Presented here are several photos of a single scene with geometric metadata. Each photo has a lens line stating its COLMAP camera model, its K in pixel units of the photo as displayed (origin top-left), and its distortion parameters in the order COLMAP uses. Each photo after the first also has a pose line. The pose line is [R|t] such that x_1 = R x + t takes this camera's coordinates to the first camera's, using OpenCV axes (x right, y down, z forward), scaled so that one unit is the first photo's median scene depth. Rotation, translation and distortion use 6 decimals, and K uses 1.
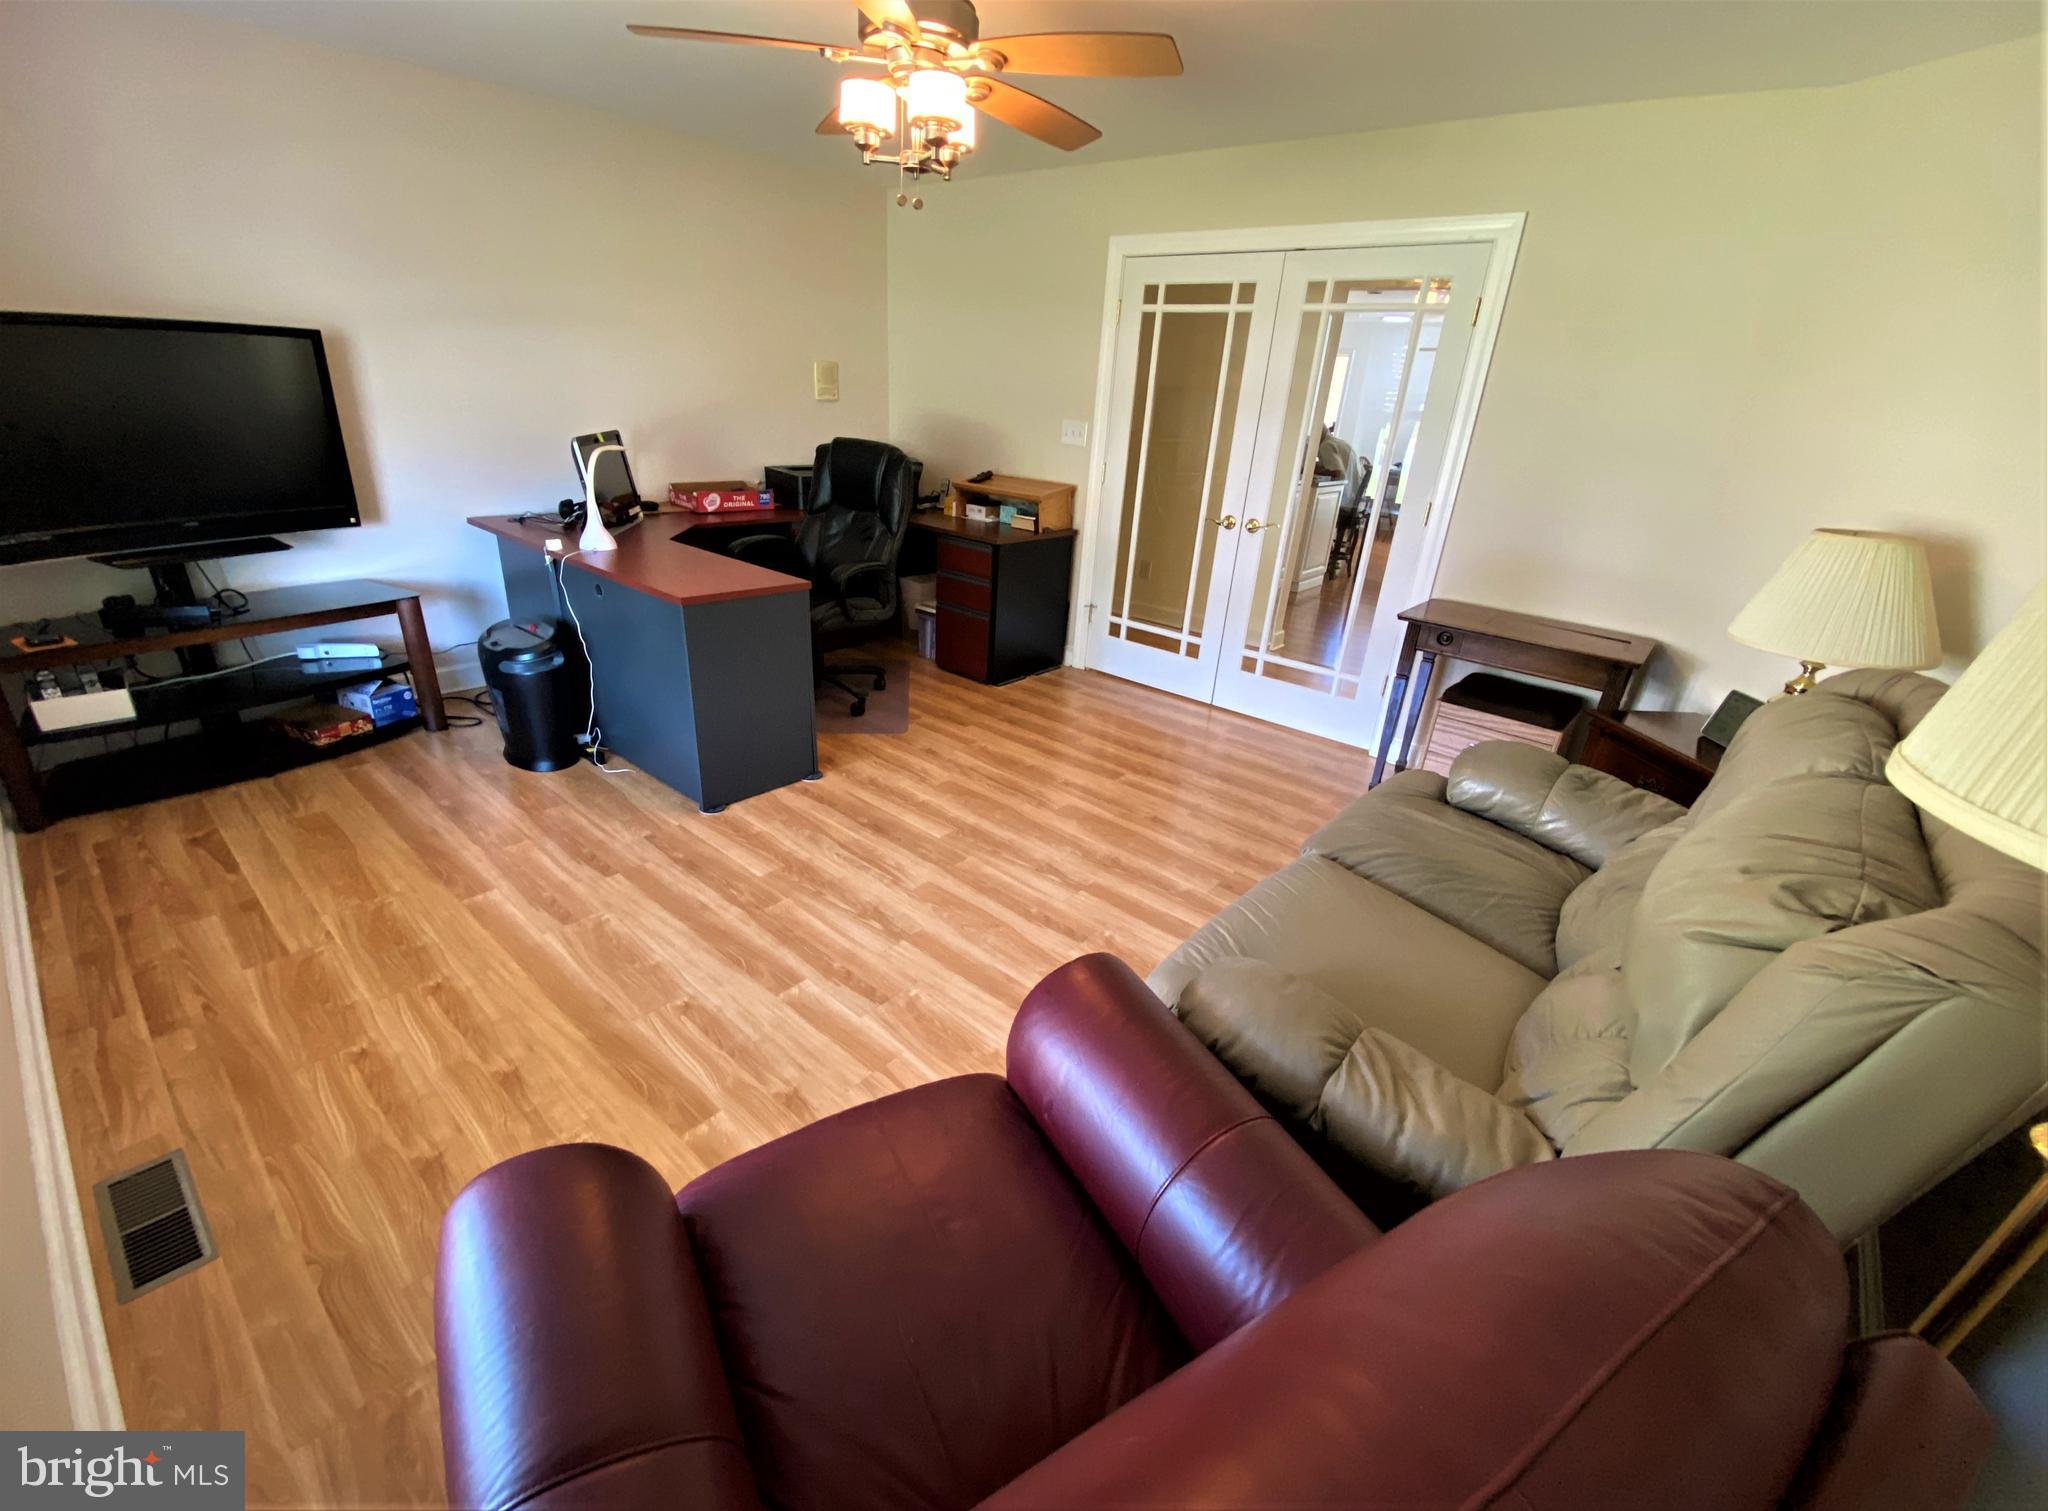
lens RADIAL K [[848.1, 0, 1024.0], [0, 848.1, 755.5], [0, 0, 1]] dist [0.022929, 0.000023]
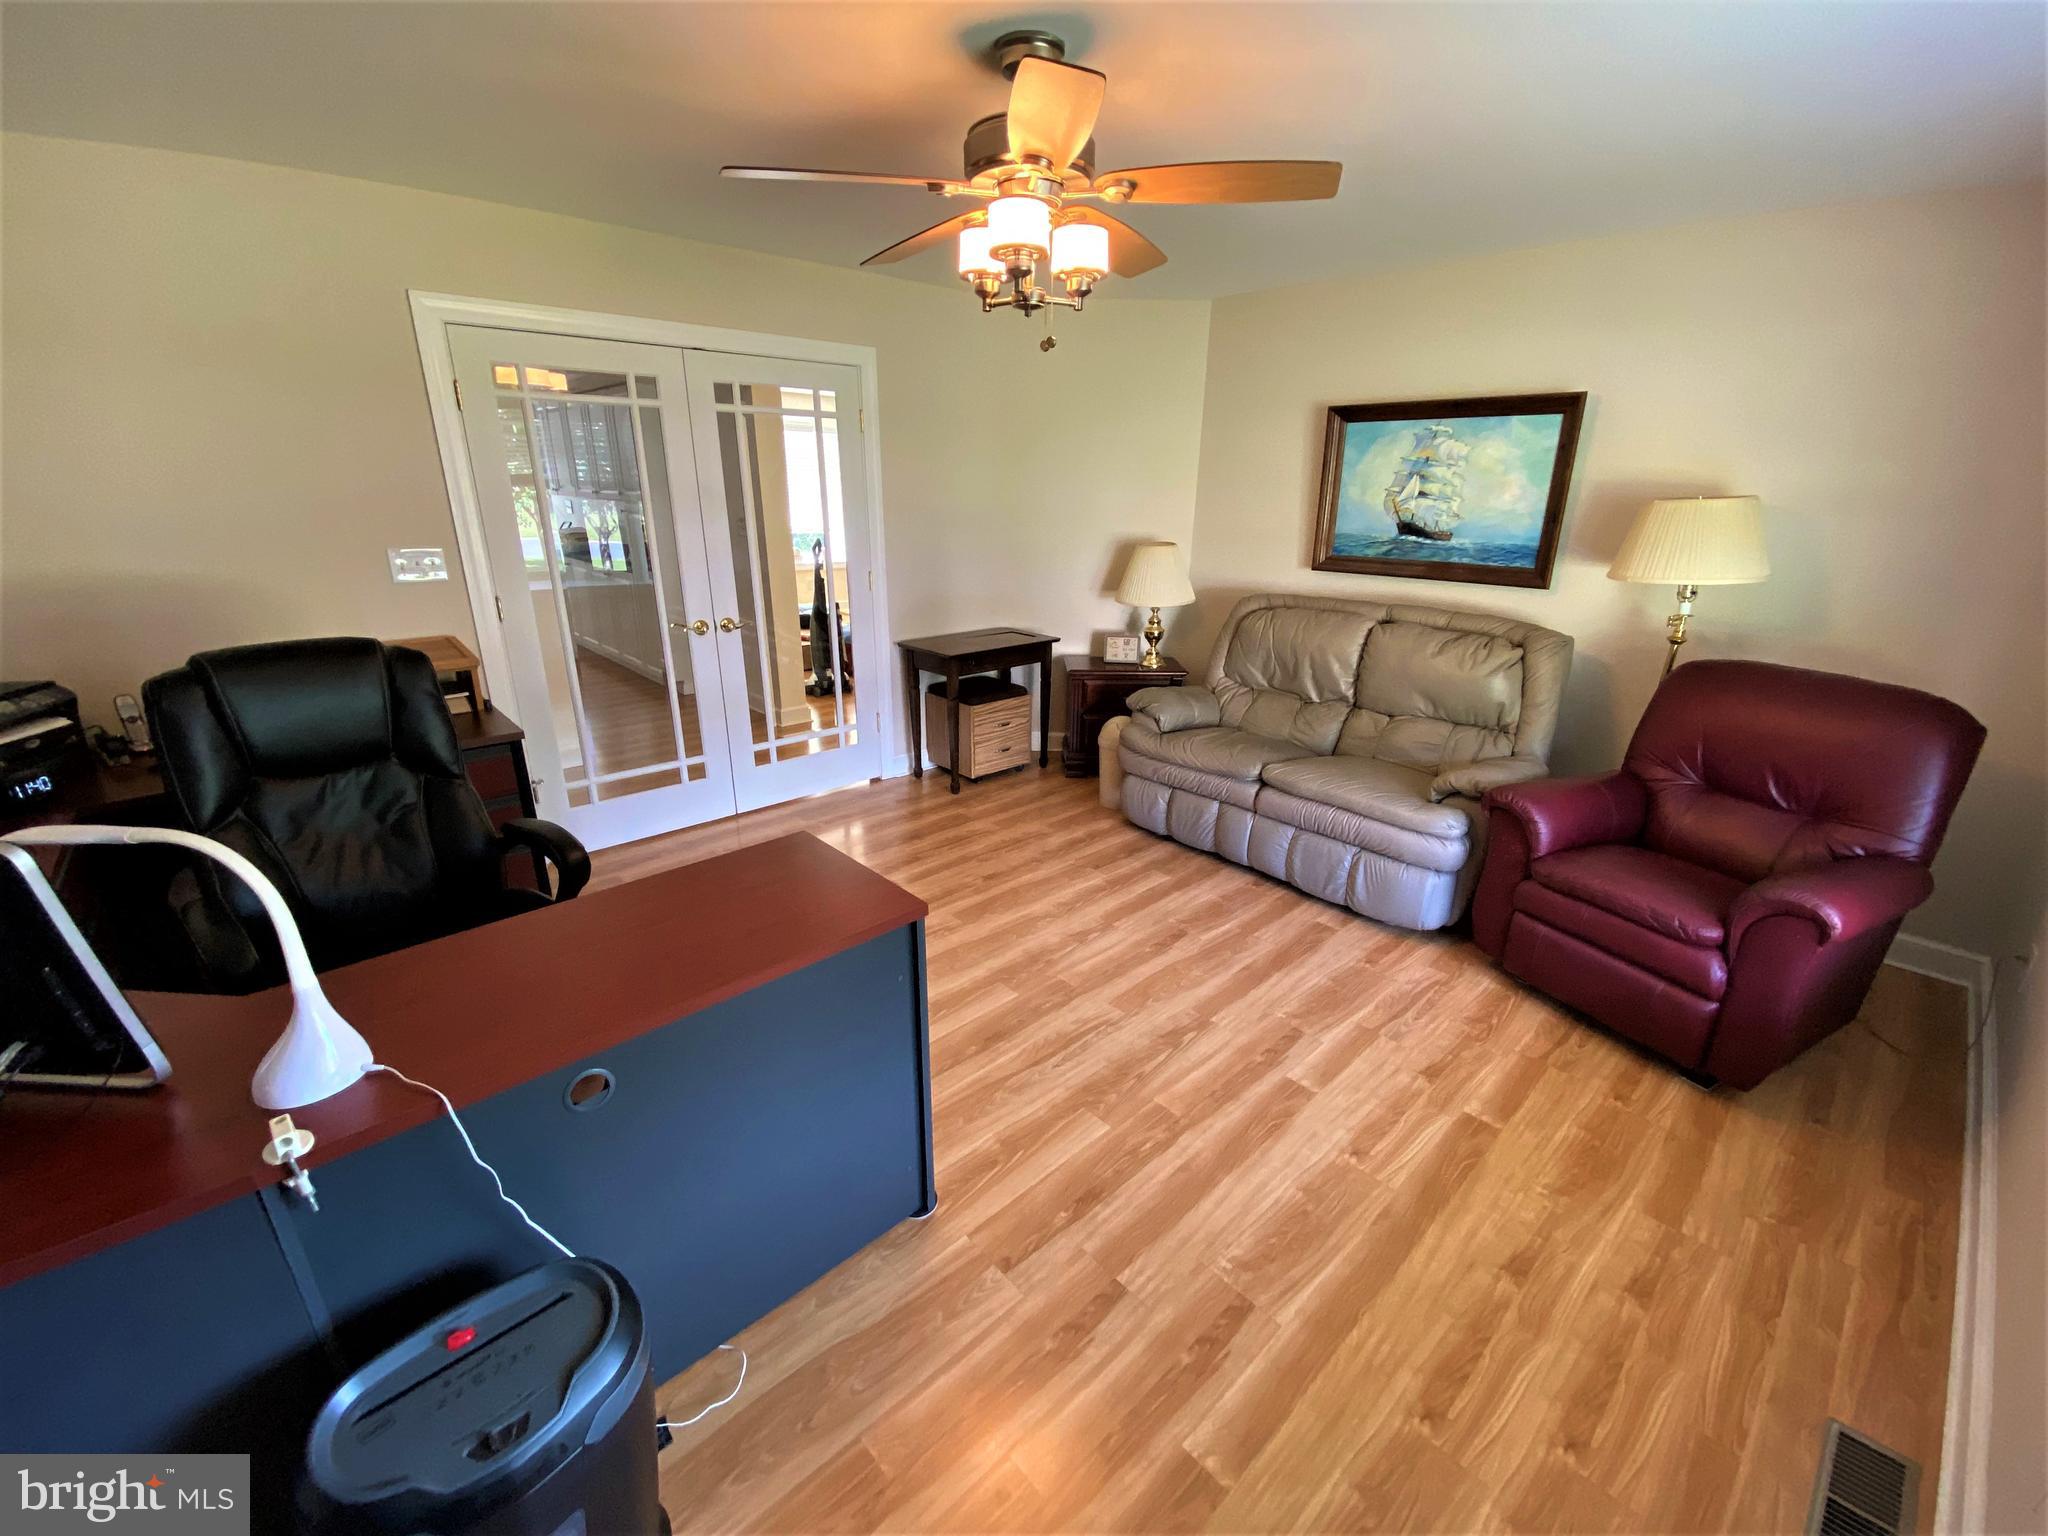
lens RADIAL K [[830.0, 0, 1024.0], [0, 830.0, 768.0], [0, 0, 1]] dist [0.000275, -0.000089]
pose [[0.121969, -0.384288, 0.915121, -0.939426], [0.394052, 0.864975, 0.310710, -0.444569], [-0.910959, 0.322708, 0.256930, 0.781020]]
